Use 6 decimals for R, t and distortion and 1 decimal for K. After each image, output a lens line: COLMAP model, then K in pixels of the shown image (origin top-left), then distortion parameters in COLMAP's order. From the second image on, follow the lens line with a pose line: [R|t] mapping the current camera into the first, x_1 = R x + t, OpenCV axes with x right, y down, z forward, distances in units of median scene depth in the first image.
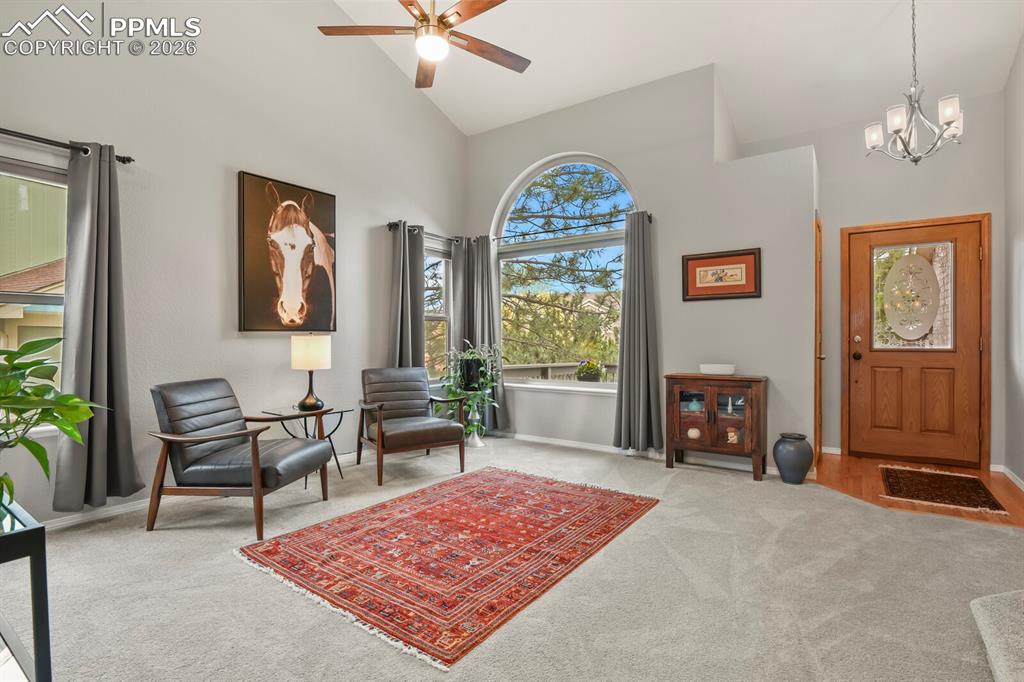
lens RADIAL K [[497.9, 0, 516.9], [0, 497.9, 341.1], [0, 0, 1]] dist [-0.000687, -0.010592]
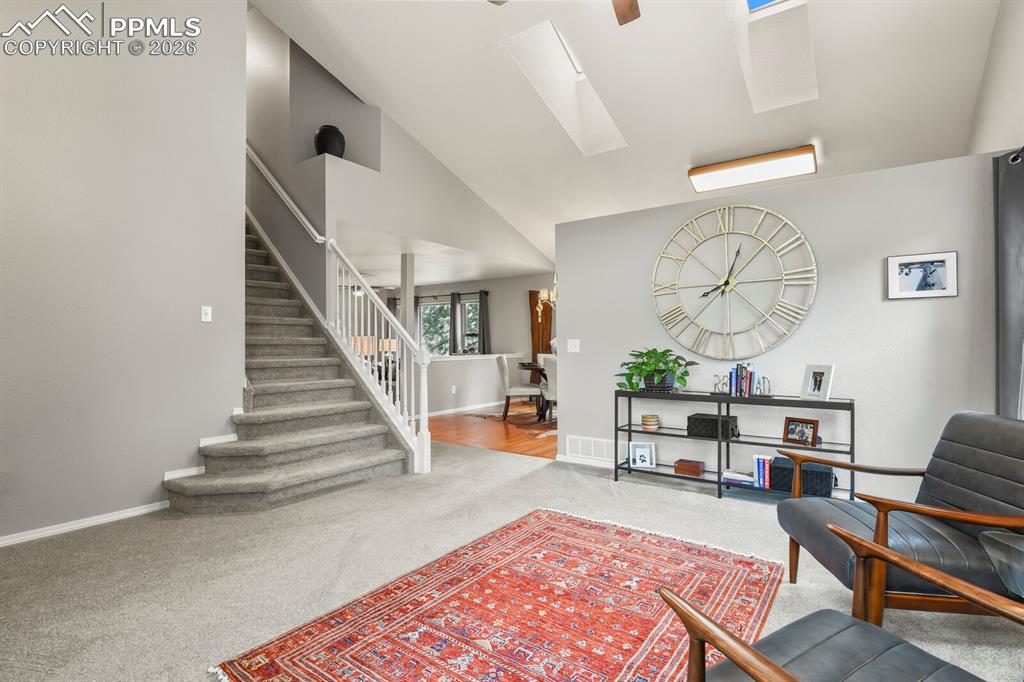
lens RADIAL K [[490.7, 0, 517.3], [0, 490.7, 341.1], [0, 0, 1]] dist [-0.009774, -0.000610]
pose [[-0.999961, 0.004987, 0.007353, -0.035200], [0.004992, 0.999987, 0.000648, -0.019968], [-0.007350, 0.000684, -0.999973, 1.502510]]
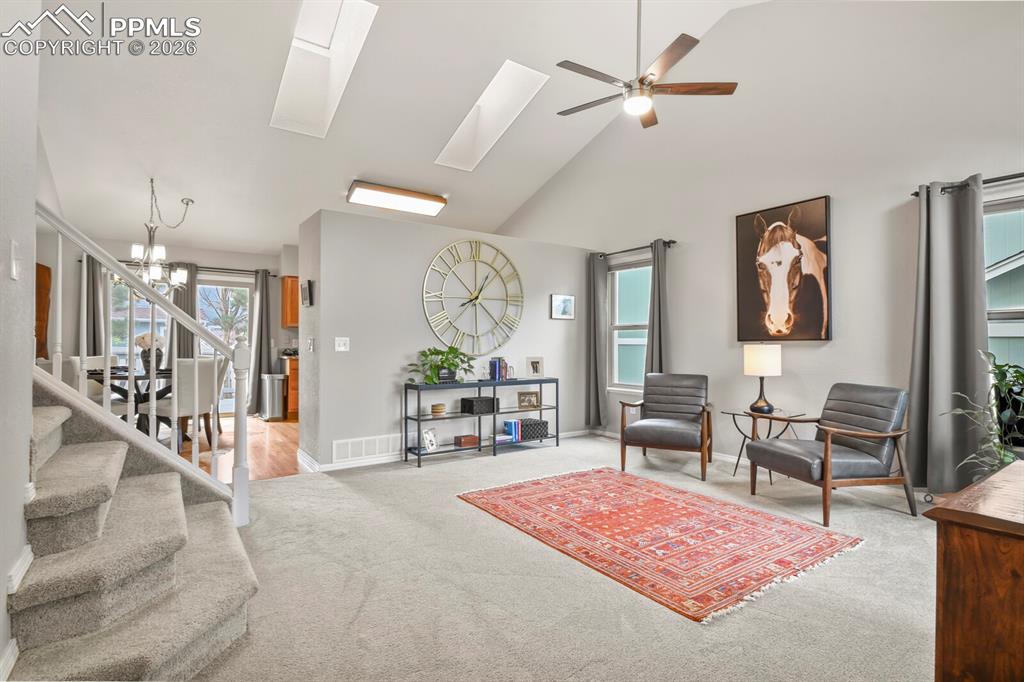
lens RADIAL K [[497.9, 0, 516.9], [0, 497.9, 341.1], [0, 0, 1]] dist [-0.000687, -0.010592]
pose [[-0.341322, -0.008118, -0.939912, 0.917302], [-0.008837, 0.999946, -0.005428, -0.009582], [0.939905, 0.006453, -0.341375, 0.992597]]
